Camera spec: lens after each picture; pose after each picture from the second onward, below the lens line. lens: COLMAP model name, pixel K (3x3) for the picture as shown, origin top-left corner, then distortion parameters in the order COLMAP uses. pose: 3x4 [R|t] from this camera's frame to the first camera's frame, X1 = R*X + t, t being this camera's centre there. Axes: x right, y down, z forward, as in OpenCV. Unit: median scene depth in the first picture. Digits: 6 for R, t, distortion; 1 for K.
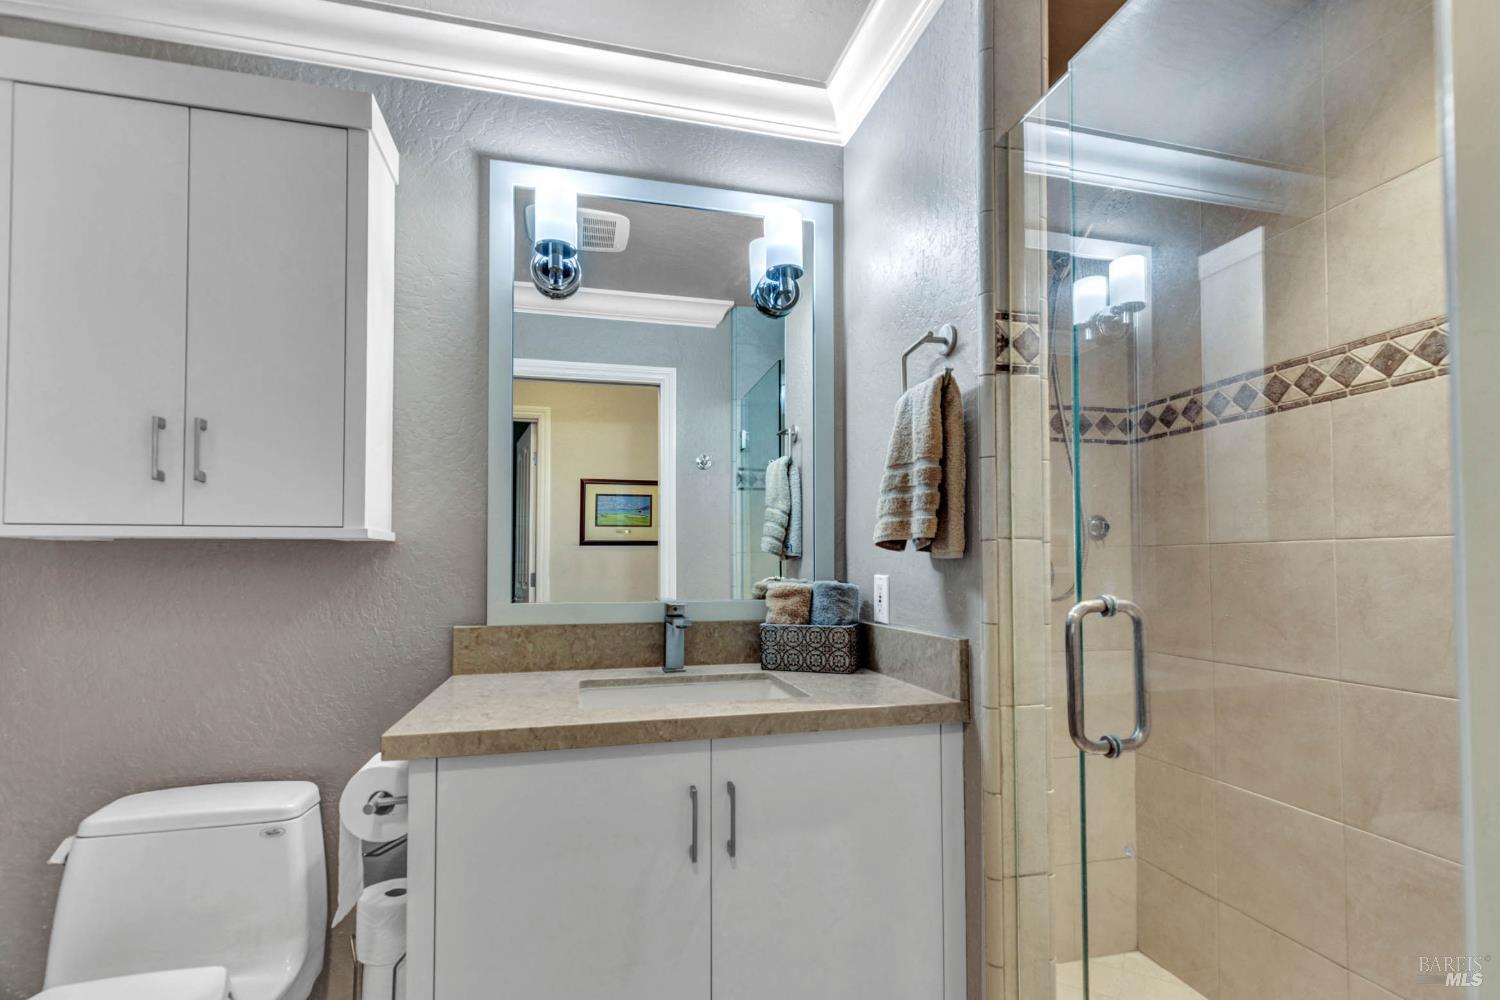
lens RADIAL K [[688.3, 0, 749.9], [0, 688.3, 549.9], [0, 0, 1]] dist [-0.001753, -0.000192]
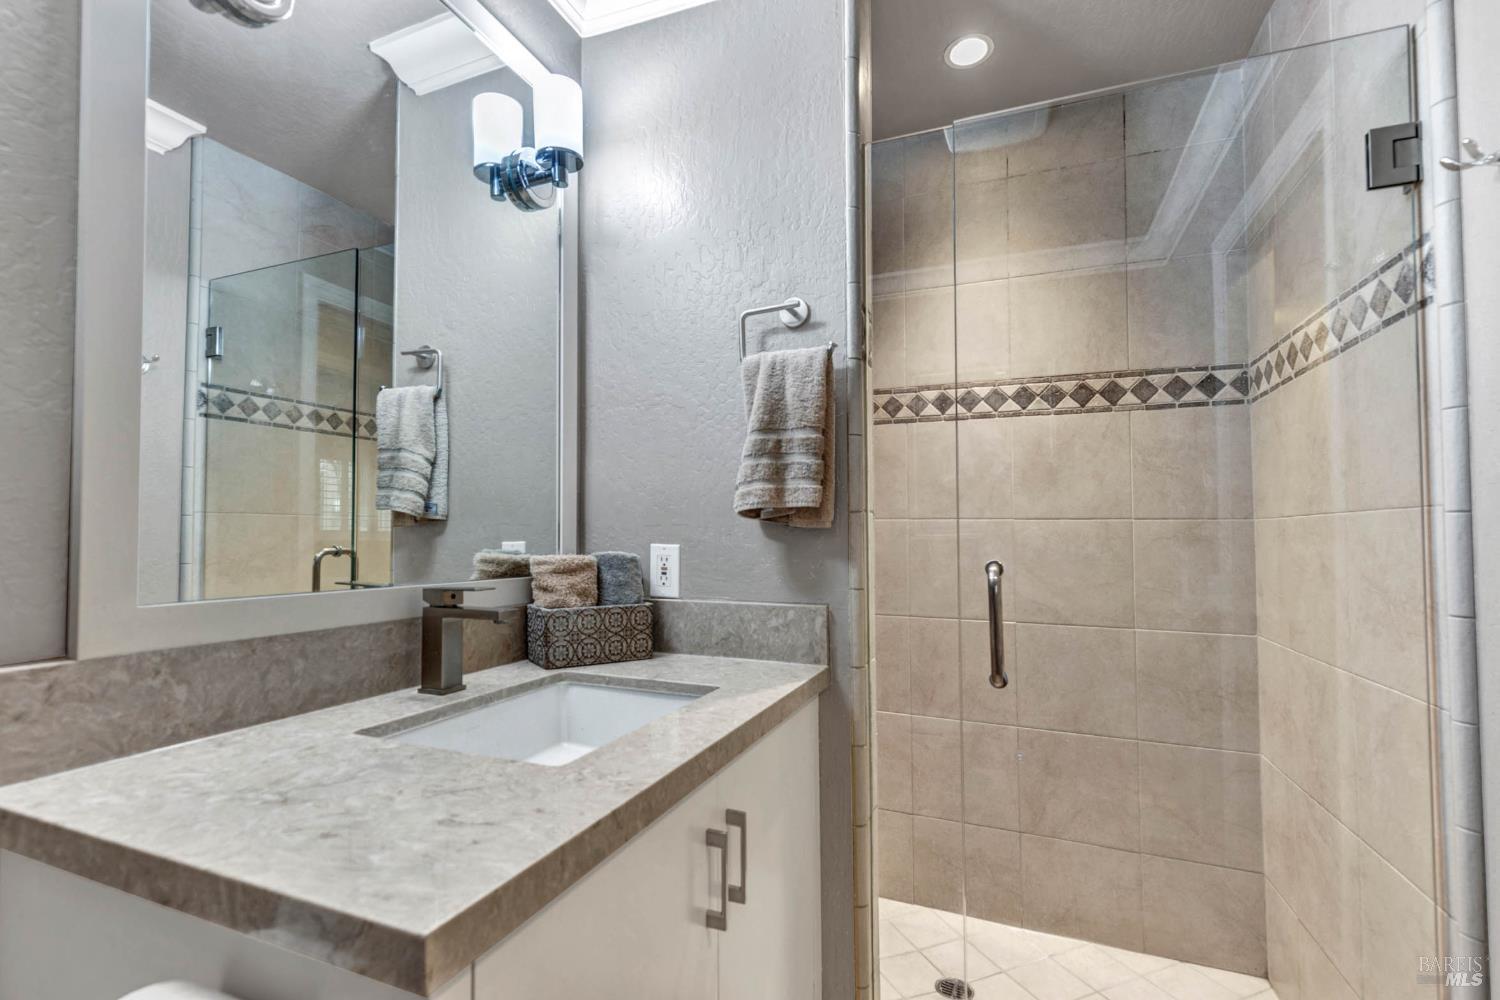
lens RADIAL K [[690.0, 0, 758.5], [0, 690.0, 518.0], [0, 0, 1]] dist [-0.002218, -0.000195]
pose [[0.584551, 0.029537, 0.810819, -0.484196], [-0.026516, 0.999499, -0.017294, 0.014641], [-0.810923, -0.011391, 0.585042, 0.382279]]
